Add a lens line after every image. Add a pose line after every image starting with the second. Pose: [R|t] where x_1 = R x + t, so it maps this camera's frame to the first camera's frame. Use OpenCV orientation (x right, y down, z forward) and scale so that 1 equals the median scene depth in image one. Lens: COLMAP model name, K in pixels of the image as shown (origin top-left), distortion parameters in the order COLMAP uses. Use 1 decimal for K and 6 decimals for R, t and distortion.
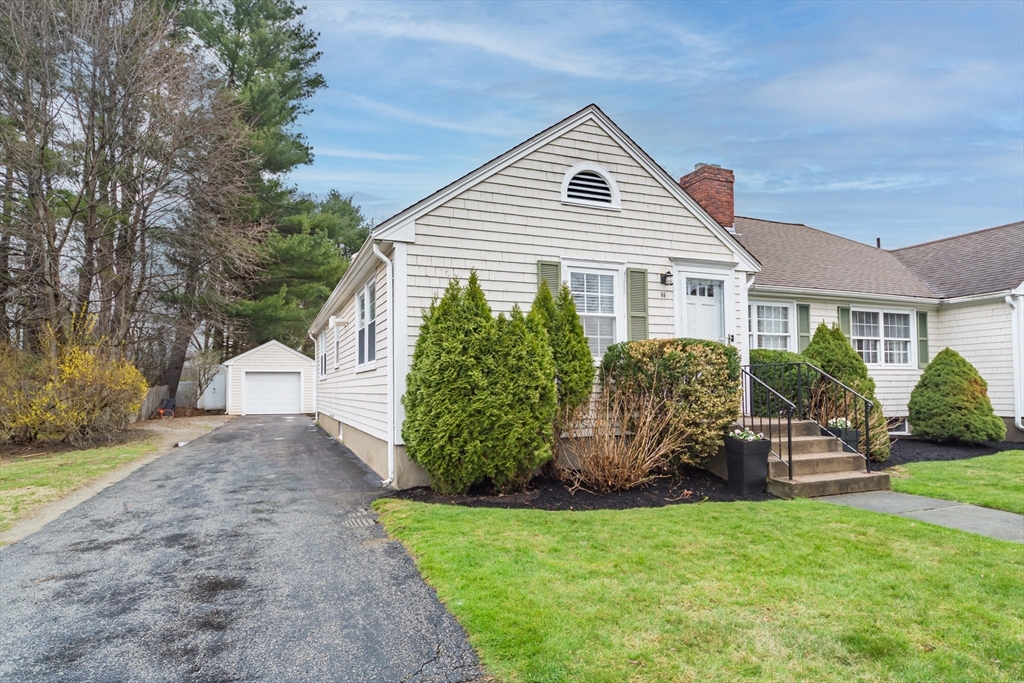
lens RADIAL K [[596.8, 0, 510.8], [0, 596.8, 376.0], [0, 0, 1]] dist [-0.000815, -0.000118]
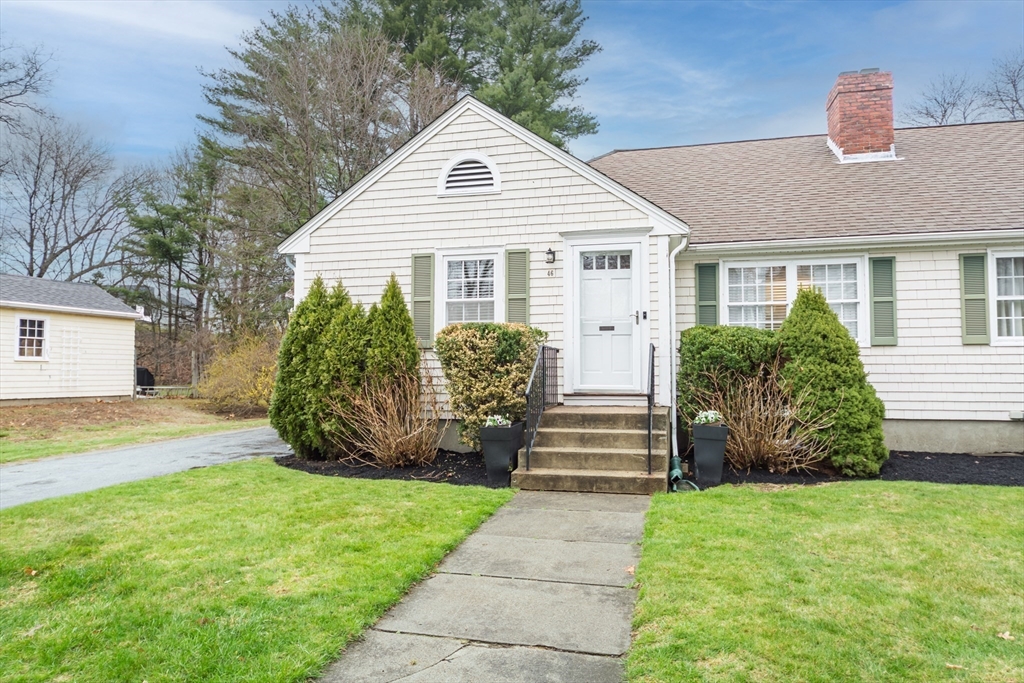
lens RADIAL K [[728.7, 0, 512.0], [0, 728.7, 341.5], [0, 0, 1]] dist [0.004805, 0.000886]
pose [[0.800678, -0.023707, -0.598626, 0.908974], [0.007611, 0.999539, -0.029405, 0.003910], [0.599047, 0.018988, 0.800489, 0.053206]]
